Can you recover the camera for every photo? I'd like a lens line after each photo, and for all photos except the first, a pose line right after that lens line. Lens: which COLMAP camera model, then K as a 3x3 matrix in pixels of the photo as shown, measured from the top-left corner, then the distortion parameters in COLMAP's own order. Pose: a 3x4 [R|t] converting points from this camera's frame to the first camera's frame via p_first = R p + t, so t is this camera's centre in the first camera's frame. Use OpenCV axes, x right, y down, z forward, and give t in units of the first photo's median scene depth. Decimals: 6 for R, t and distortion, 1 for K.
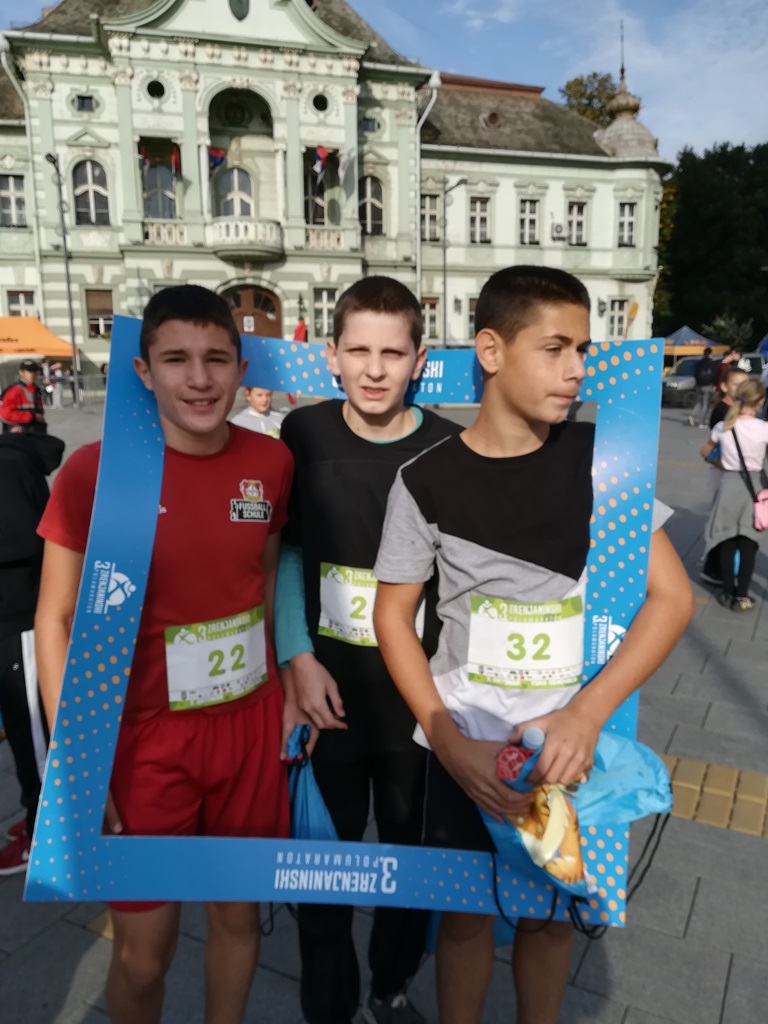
lens RADIAL K [[793.2, 0, 382.8], [0, 793.2, 509.5], [0, 0, 1]] dist [-0.014697, -0.023823]
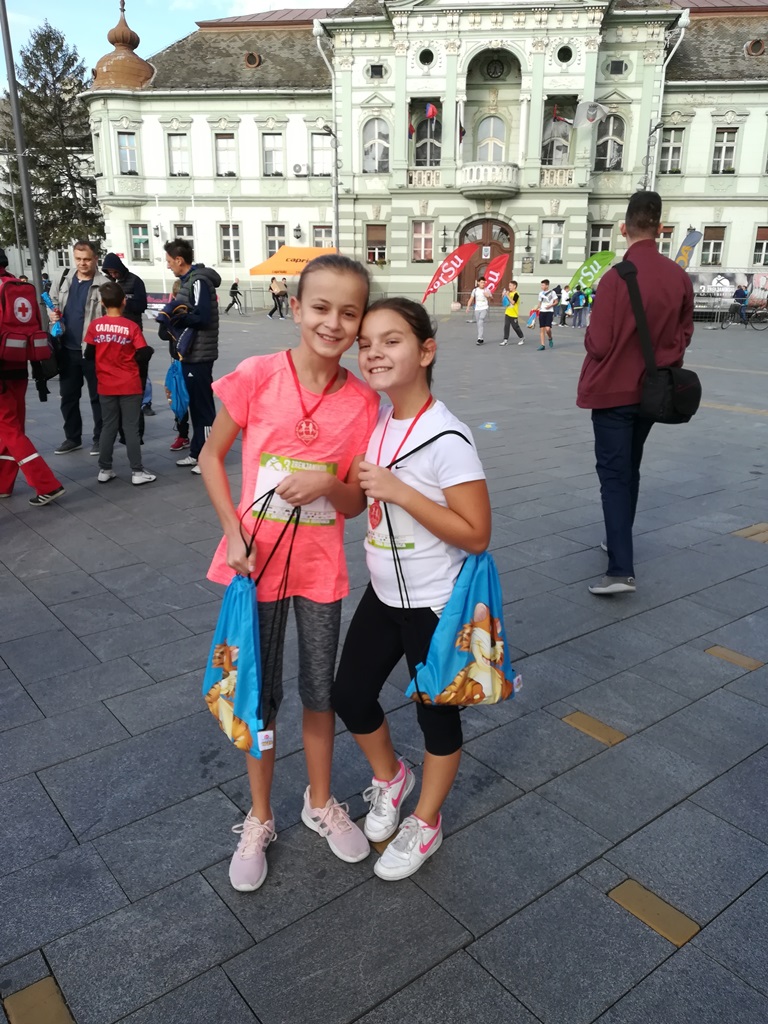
lens RADIAL K [[793.2, 0, 386.1], [0, 793.2, 514.0], [0, 0, 1]] dist [-0.014697, -0.023823]
pose [[0.913712, 0.122877, -0.387339, 0.206776], [-0.086287, 0.990117, 0.110553, 0.039491], [0.397095, -0.067591, 0.915285, -0.187640]]
